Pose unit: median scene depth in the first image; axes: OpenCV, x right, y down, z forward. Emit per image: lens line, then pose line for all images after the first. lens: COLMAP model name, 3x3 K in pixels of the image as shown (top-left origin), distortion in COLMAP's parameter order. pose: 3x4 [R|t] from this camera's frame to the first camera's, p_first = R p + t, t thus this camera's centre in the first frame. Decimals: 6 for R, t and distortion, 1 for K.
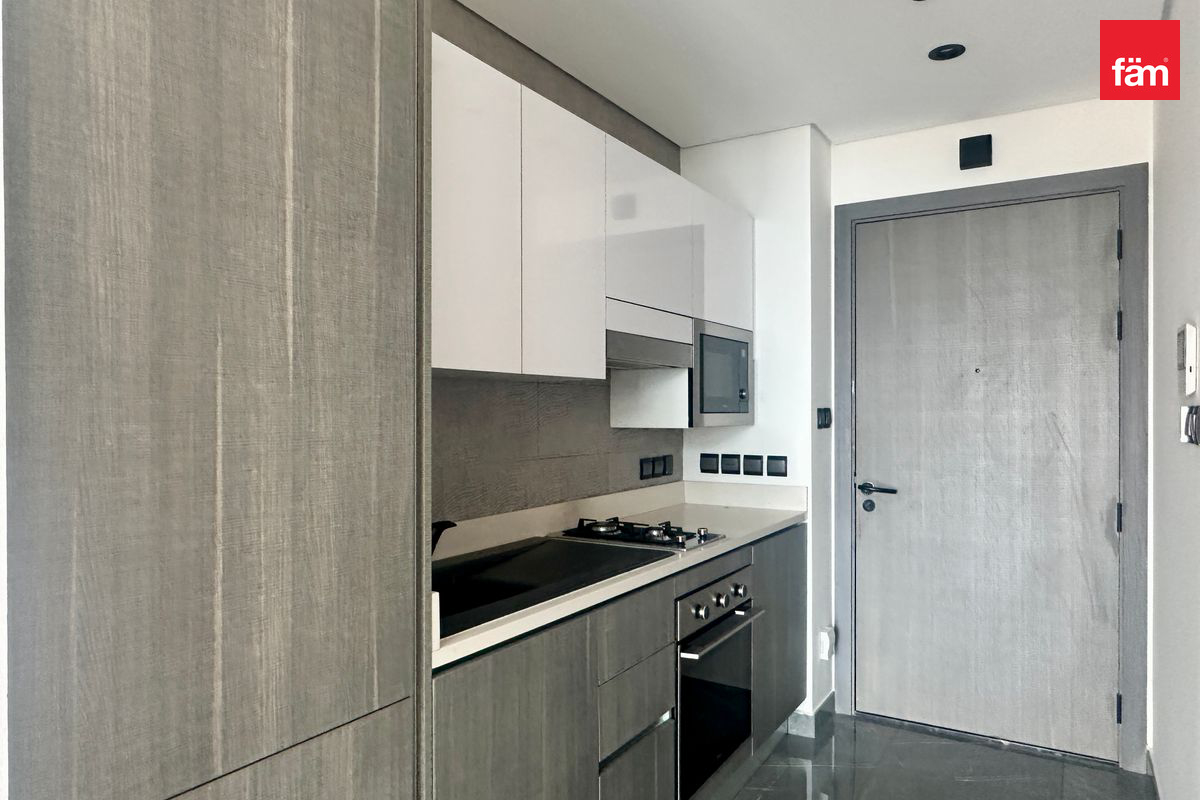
lens RADIAL K [[767.7, 0, 603.6], [0, 767.7, 405.4], [0, 0, 1]] dist [-0.002384, -0.000299]
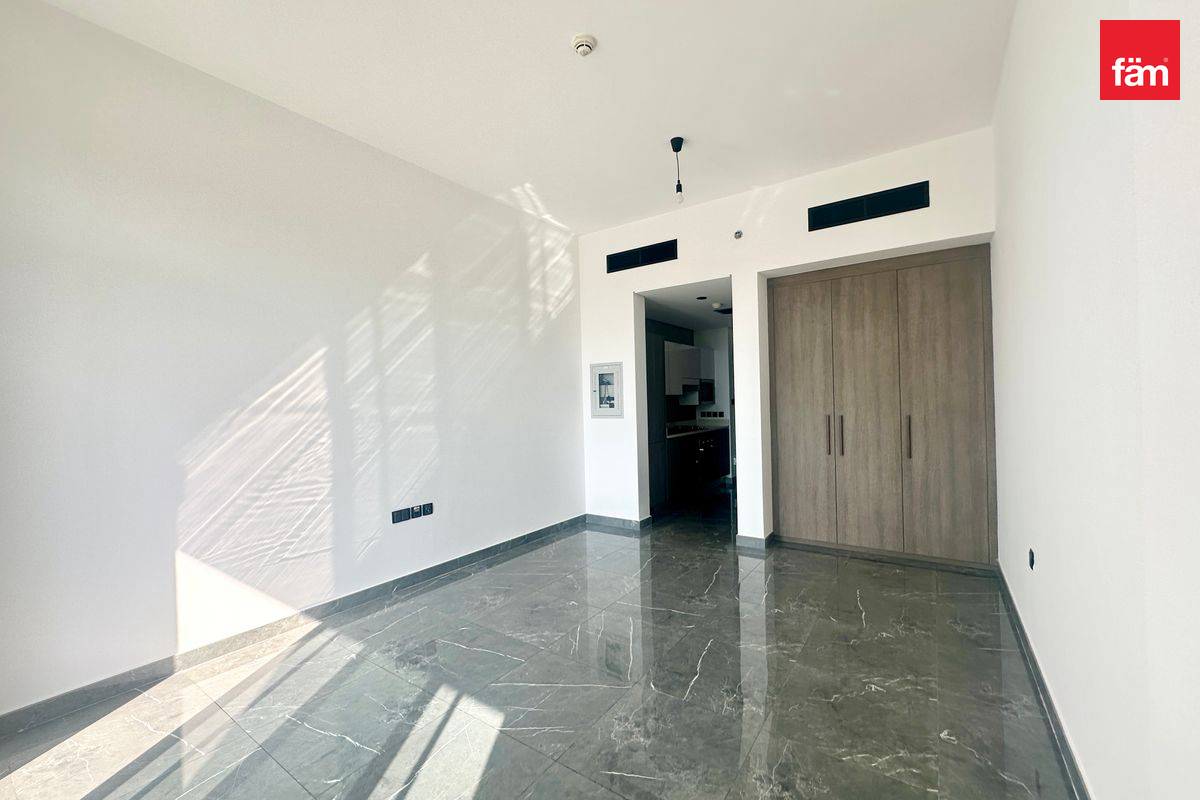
lens RADIAL K [[477.8, 0, 601.2], [0, 477.8, 401.2], [0, 0, 1]] dist [-0.007128, 0.000642]
pose [[0.998950, -0.017693, -0.042249, -0.299061], [0.017844, 0.999836, 0.003201, -0.008840], [0.042186, -0.003952, 0.999102, -1.559706]]
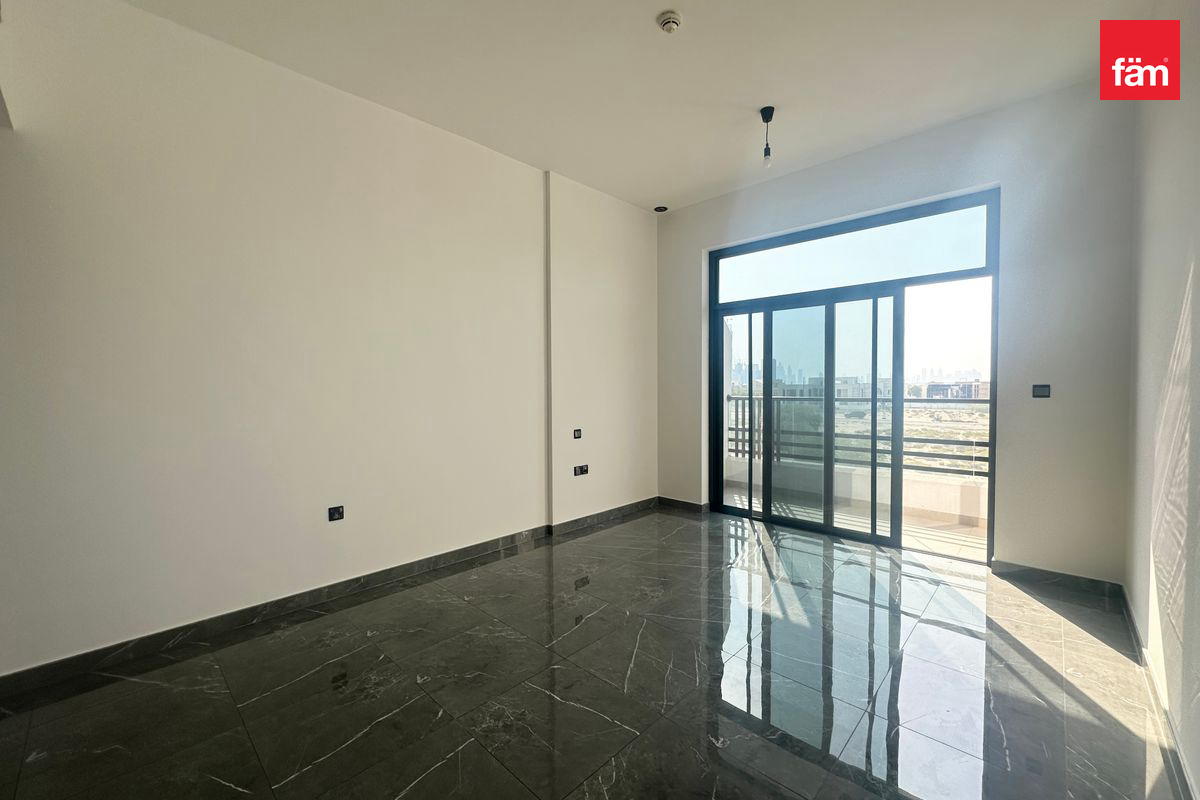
lens RADIAL K [[477.8, 0, 606.7], [0, 477.8, 404.7], [0, 0, 1]] dist [-0.007128, 0.000642]
pose [[-0.982601, 0.003713, 0.185694, -0.394998], [0.010877, 0.999235, 0.037571, -0.001299], [-0.185413, 0.038937, -0.981889, 0.166846]]
